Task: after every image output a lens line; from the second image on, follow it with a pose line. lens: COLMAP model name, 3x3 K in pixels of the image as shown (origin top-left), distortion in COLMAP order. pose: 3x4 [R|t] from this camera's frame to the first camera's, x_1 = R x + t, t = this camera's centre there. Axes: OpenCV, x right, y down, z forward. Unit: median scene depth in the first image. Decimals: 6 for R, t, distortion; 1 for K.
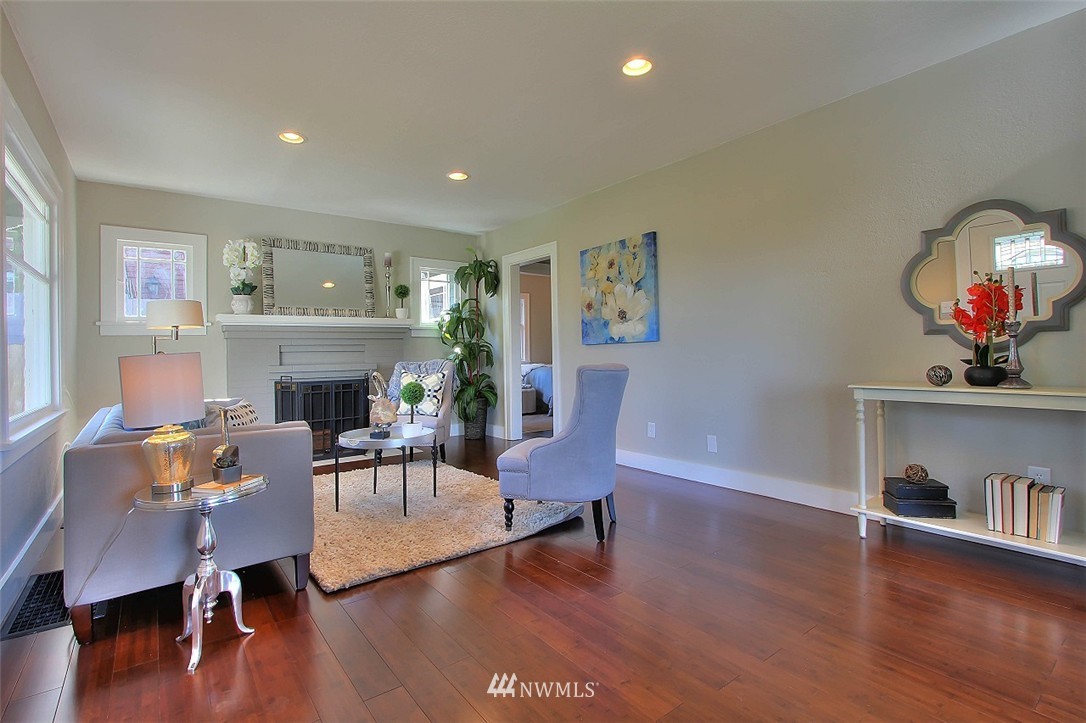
lens RADIAL K [[517.3, 0, 525.6], [0, 517.3, 344.4], [0, 0, 1]] dist [-0.017676, -0.000846]
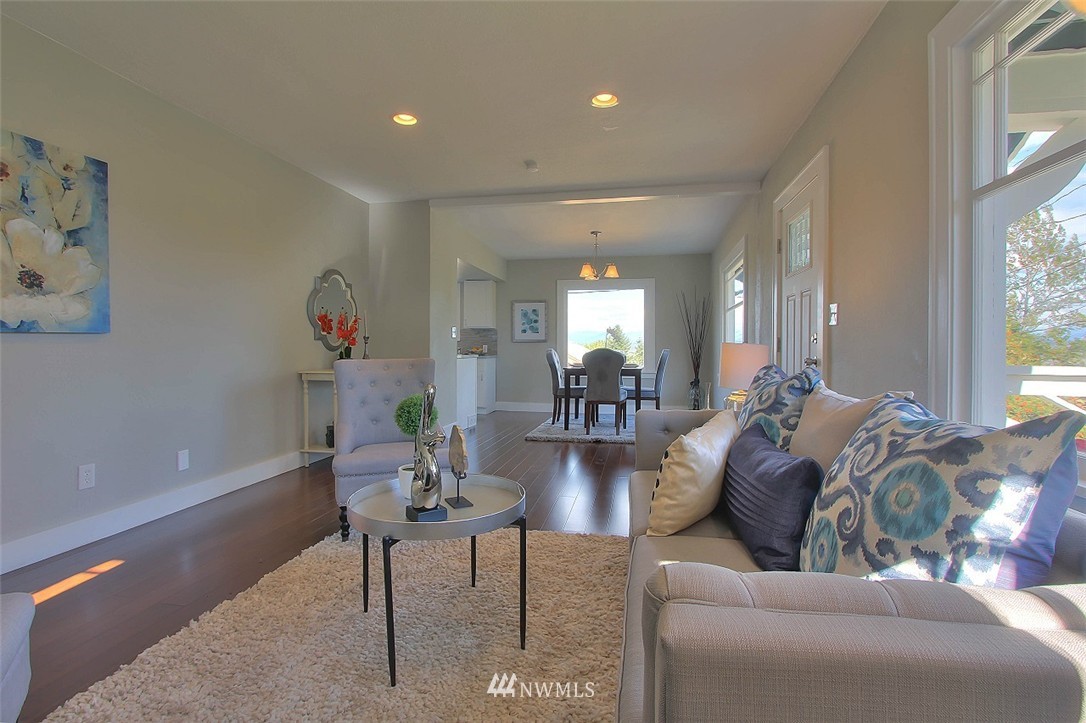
lens RADIAL K [[512.4, 0, 545.1], [0, 512.4, 351.7], [0, 0, 1]] dist [-0.005157, 0.000021]
pose [[-0.683031, 0.009199, 0.730331, -0.483746], [0.001078, 0.999932, -0.011586, 0.020208], [-0.730388, -0.007127, -0.682995, 0.848668]]
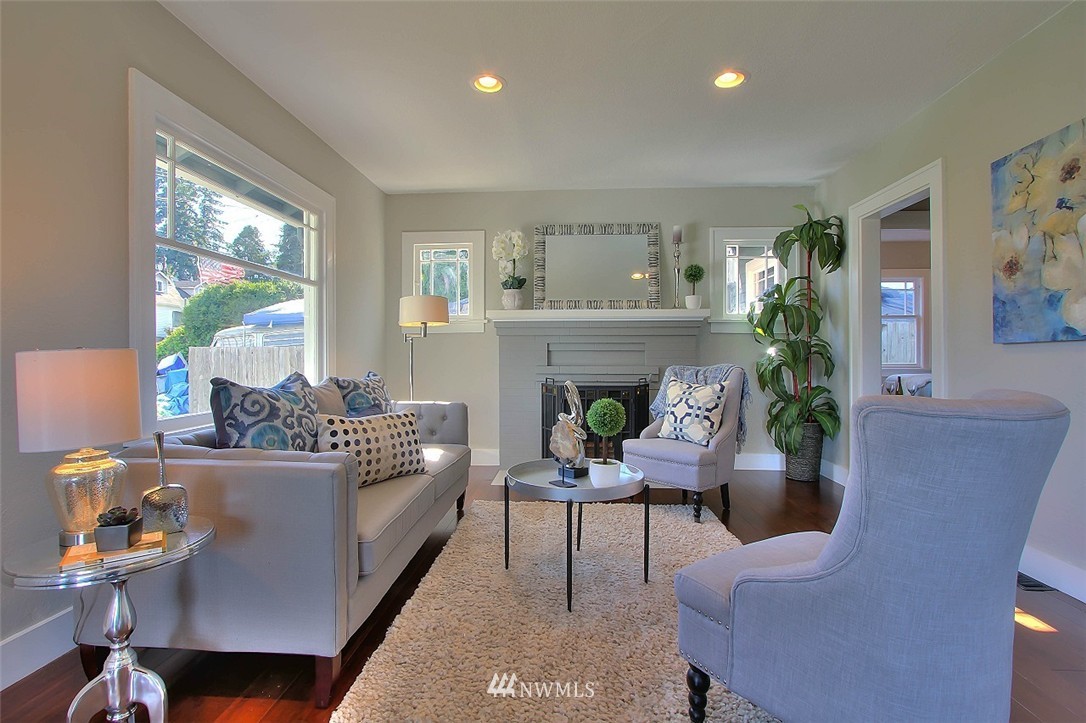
lens RADIAL K [[512.4, 0, 545.1], [0, 512.4, 351.7], [0, 0, 1]] dist [-0.005157, 0.000021]
pose [[0.768567, 0.012787, -0.639641, 0.088913], [-0.003728, 0.999873, 0.015509, 0.002609], [0.639758, -0.009536, 0.768517, 0.310883]]
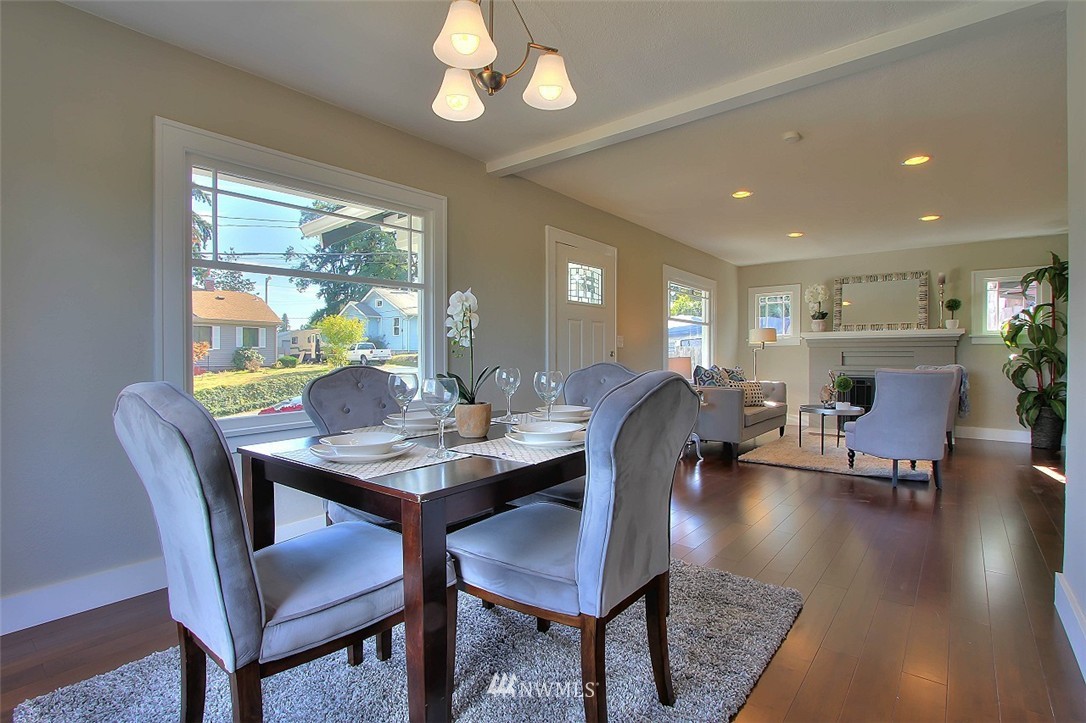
lens RADIAL K [[527.3, 0, 543.0], [0, 527.3, 361.5], [0, 0, 1]] dist [-0.004805, -0.000248]
pose [[0.259298, 0.020996, -0.965569, 0.735786], [0.006421, 0.999704, 0.023463, -0.011611], [0.965776, -0.012284, 0.259086, -0.200513]]
